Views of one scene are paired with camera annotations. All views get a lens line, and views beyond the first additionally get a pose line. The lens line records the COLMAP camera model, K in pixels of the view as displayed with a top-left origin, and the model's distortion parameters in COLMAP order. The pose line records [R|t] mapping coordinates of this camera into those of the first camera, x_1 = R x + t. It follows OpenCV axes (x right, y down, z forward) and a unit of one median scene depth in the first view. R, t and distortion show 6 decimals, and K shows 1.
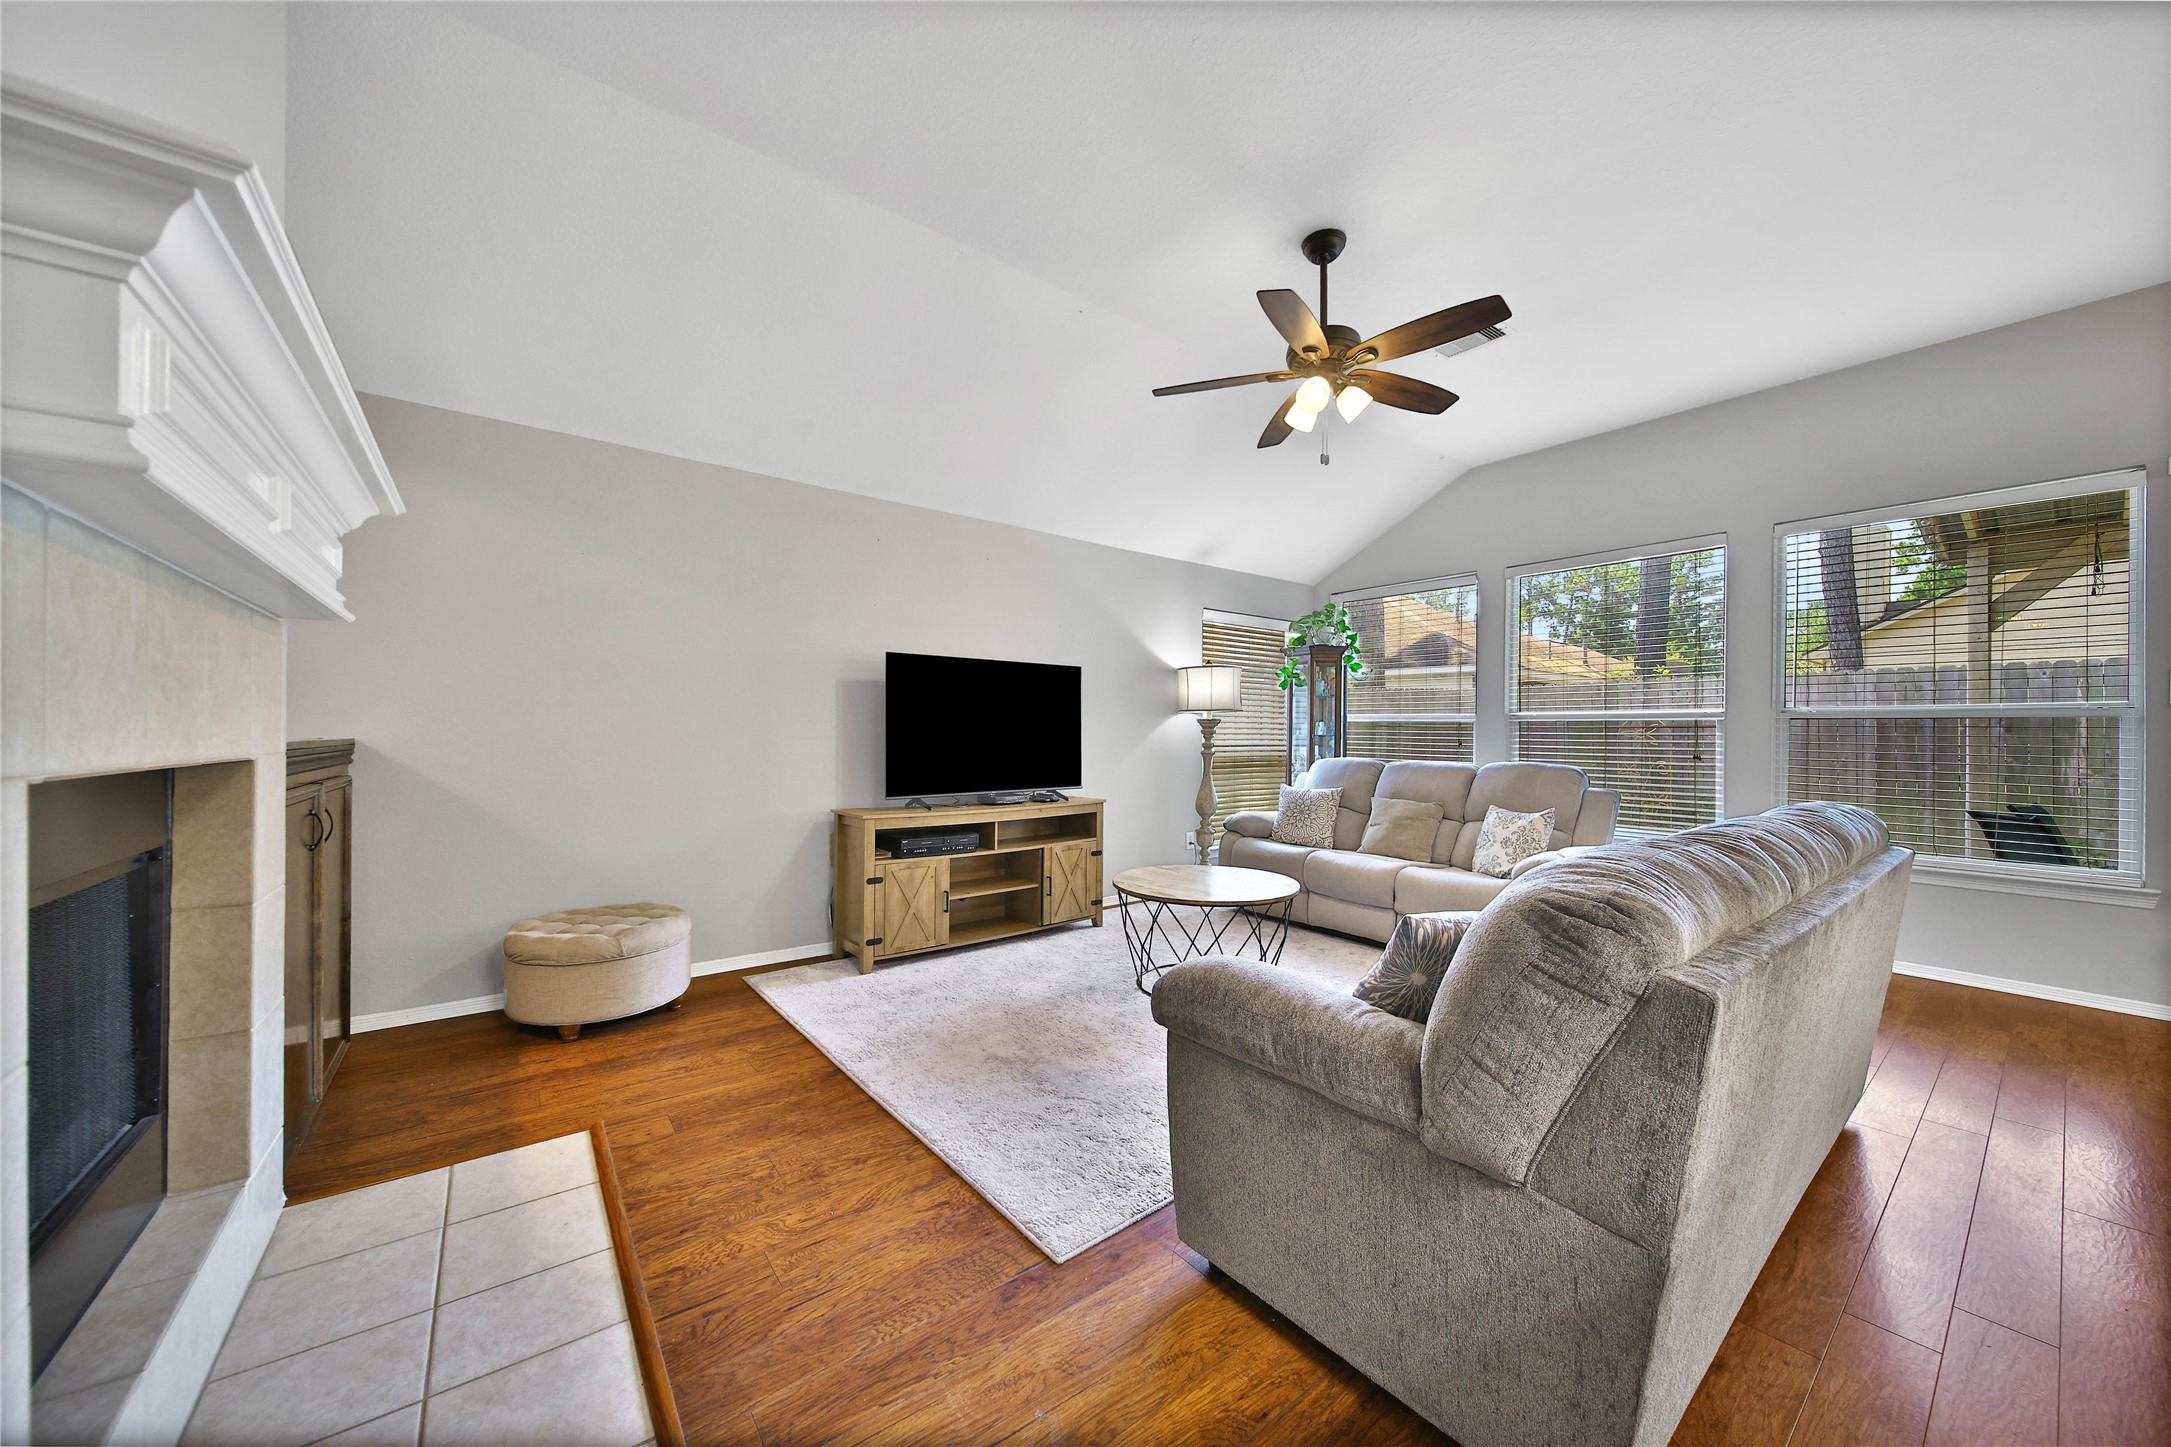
lens RADIAL K [[761.7, 0, 1089.3], [0, 761.7, 733.1], [0, 0, 1]] dist [0.000808, 0.000001]
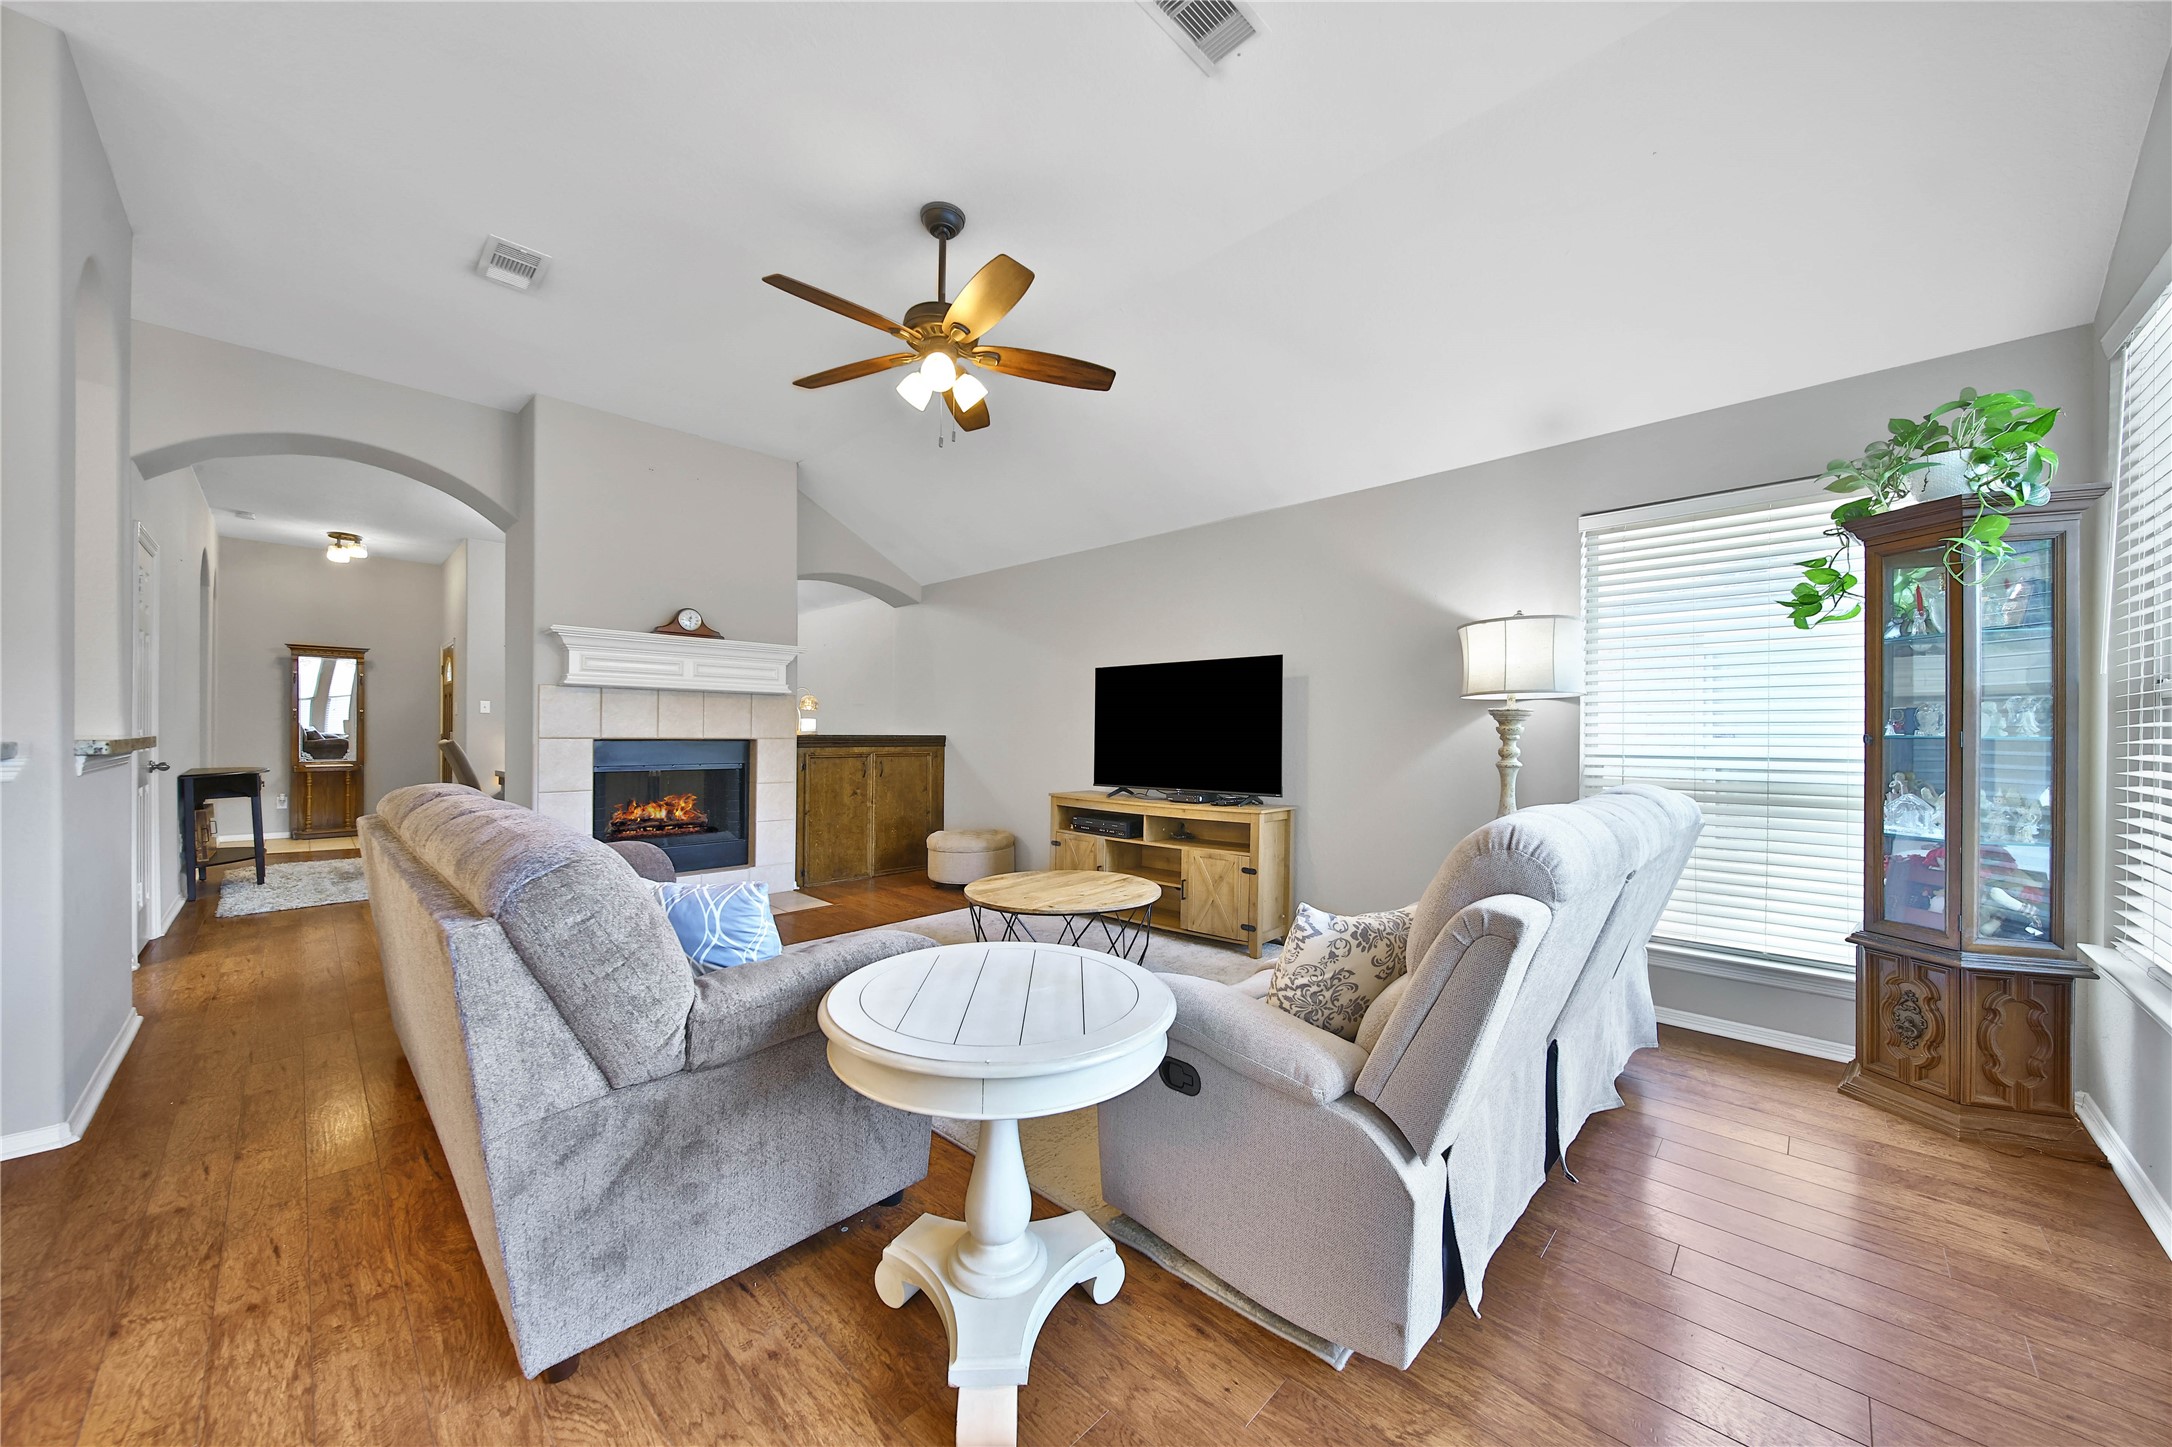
lens RADIAL K [[766.7, 0, 1086.2], [0, 766.7, 732.0], [0, 0, 1]] dist [-0.005748, -0.000137]
pose [[0.149791, -0.004375, -0.988708, 0.901351], [-0.004336, 0.999978, -0.005082, 0.005071], [0.988708, 0.005049, 0.149769, 0.730689]]
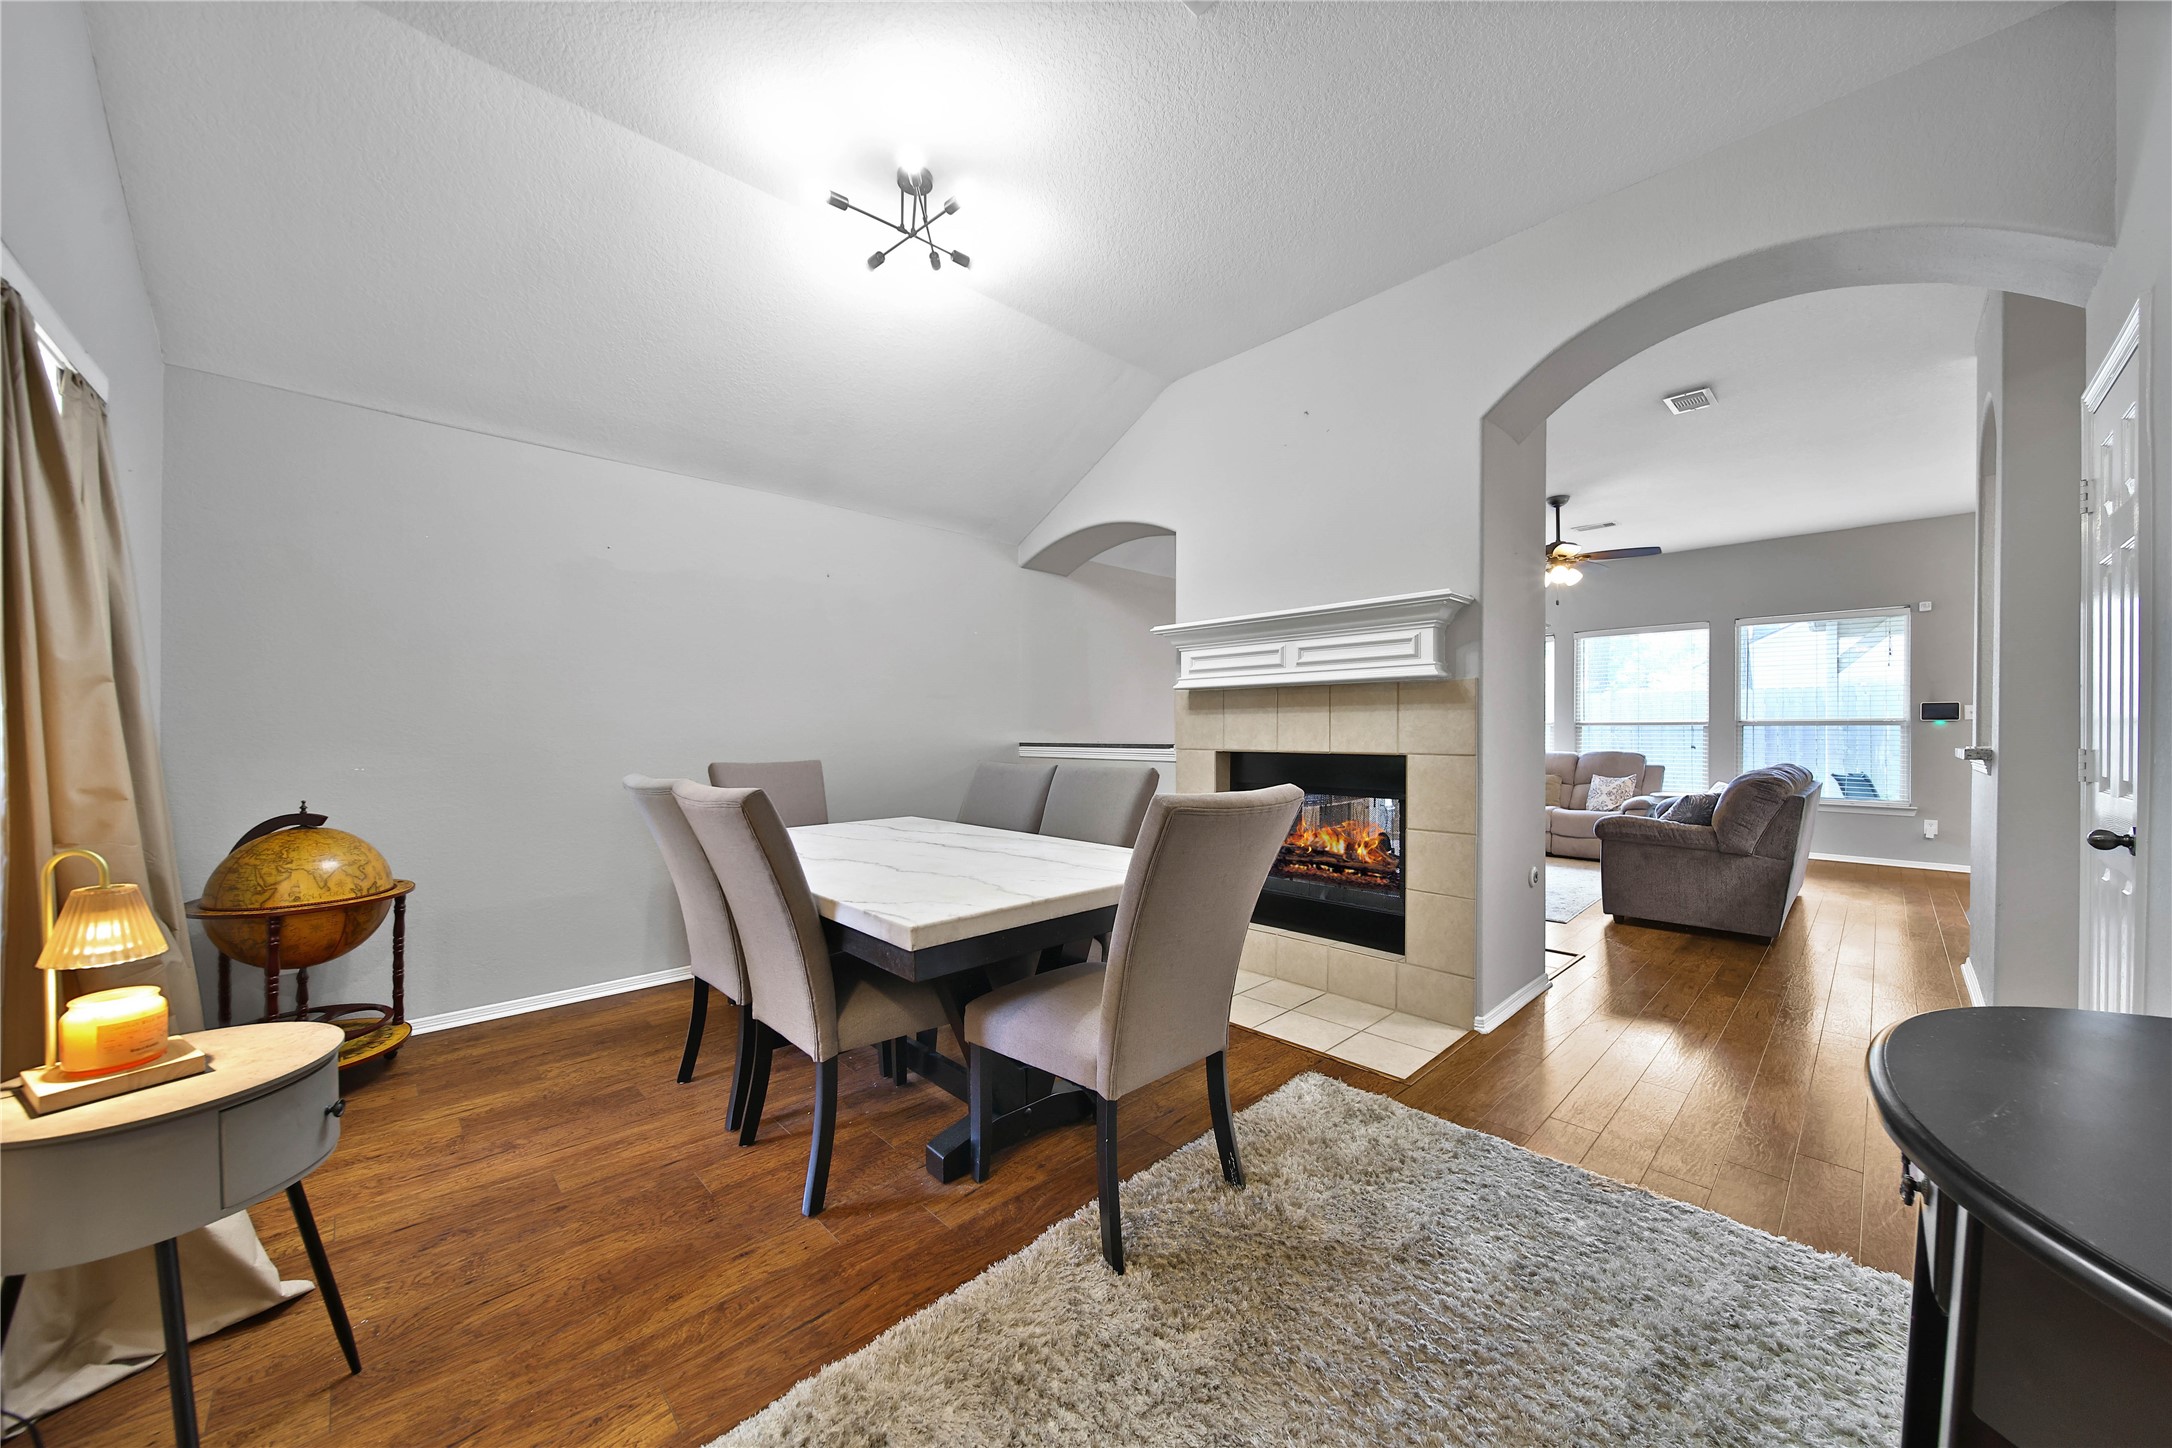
lens RADIAL K [[766.7, 0, 1086.2], [0, 766.7, 732.5], [0, 0, 1]] dist [-0.005748, -0.000137]
pose [[0.994629, -0.005265, 0.103372, -1.467545], [0.005088, 0.999985, 0.001983, -0.022299], [-0.103381, -0.001446, 0.994641, -1.150826]]
